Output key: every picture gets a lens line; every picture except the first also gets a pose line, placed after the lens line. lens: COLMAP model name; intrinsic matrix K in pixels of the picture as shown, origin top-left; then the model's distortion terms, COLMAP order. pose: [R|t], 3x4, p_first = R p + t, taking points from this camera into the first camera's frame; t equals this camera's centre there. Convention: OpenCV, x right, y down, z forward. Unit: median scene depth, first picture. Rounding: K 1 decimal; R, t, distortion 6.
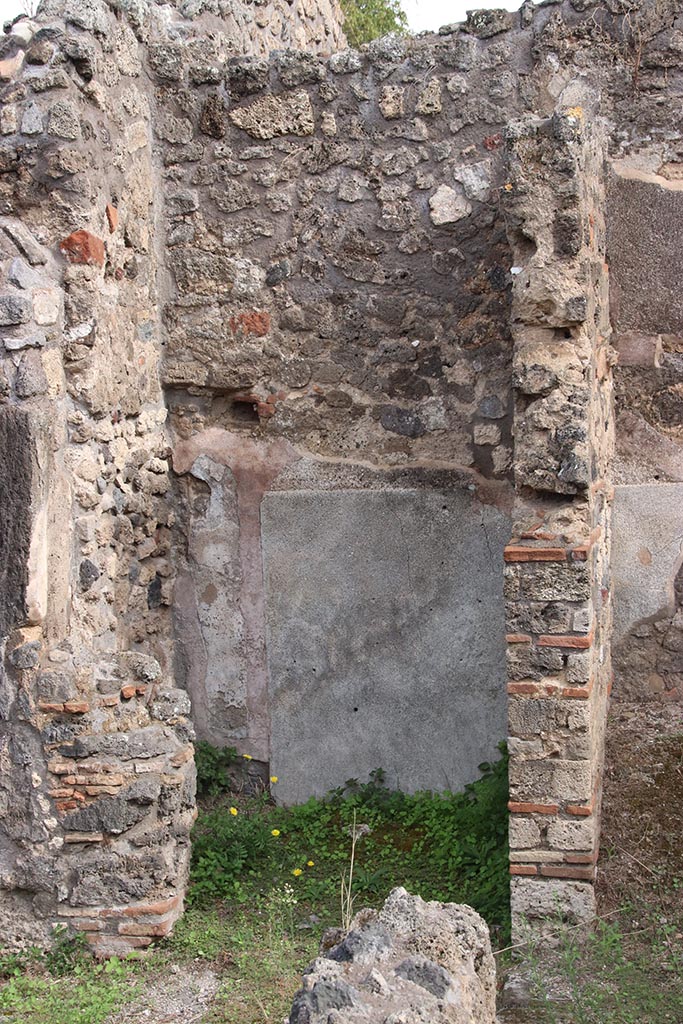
lens RADIAL K [[1906.5, 0, 339.6], [0, 1906.5, 539.1], [0, 0, 1]] dist [0.404940, -0.075711]
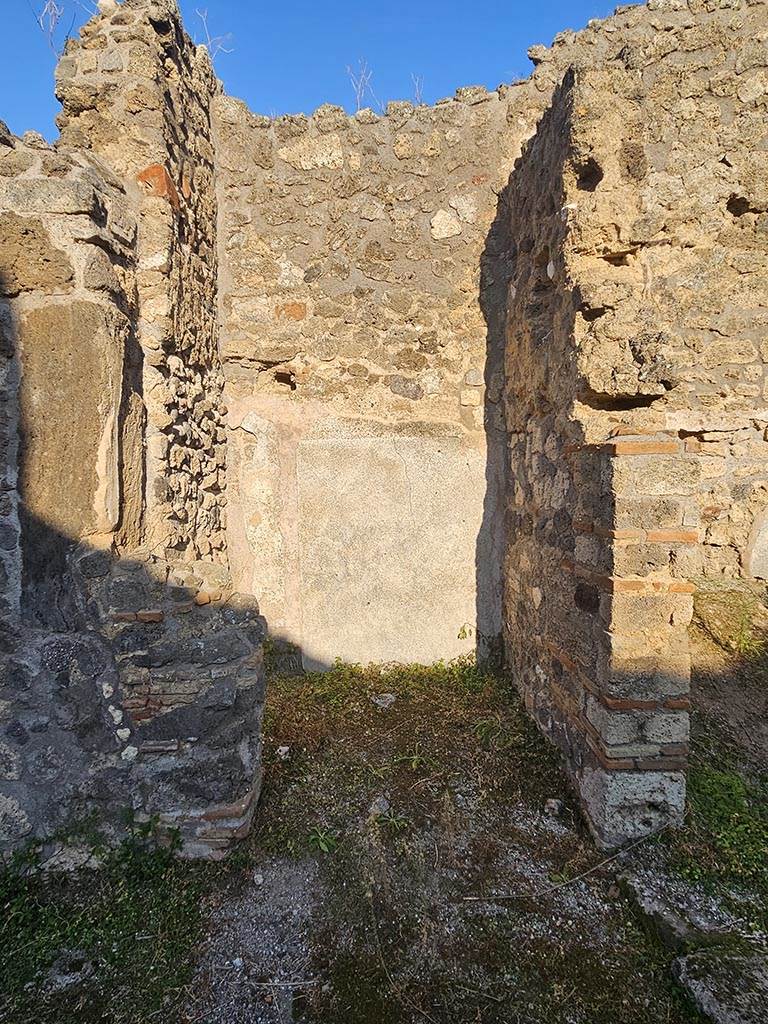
lens RADIAL K [[613.8, 0, 384.0], [0, 613.8, 512.0], [0, 0, 1]] dist [-0.000179, 0.001802]
pose [[0.974741, -0.001297, 0.223334, -0.079681], [0.009329, 0.999347, -0.034912, 0.041106], [-0.223143, 0.036114, 0.974117, 0.590959]]
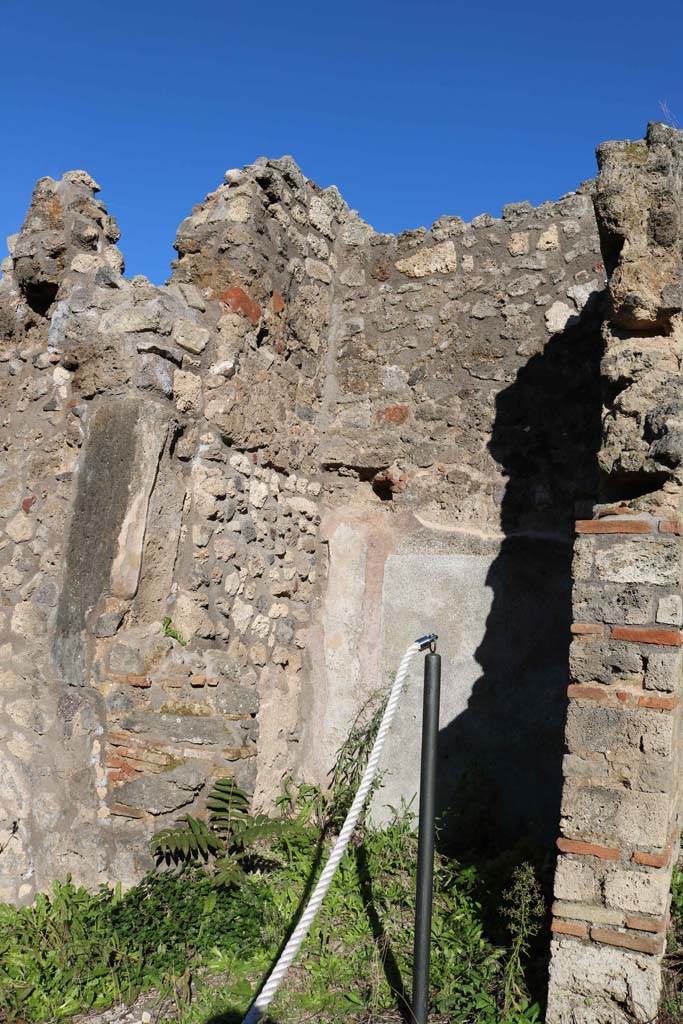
lens RADIAL K [[853.4, 0, 341.5], [0, 853.4, 512.0], [0, 0, 1]] dist [-0.150242, 0.103612]
pose [[0.963128, 0.068585, -0.260157, 0.067391], [-0.137661, 0.956423, -0.257497, 0.089865], [0.231159, 0.283816, 0.930599, 0.519001]]
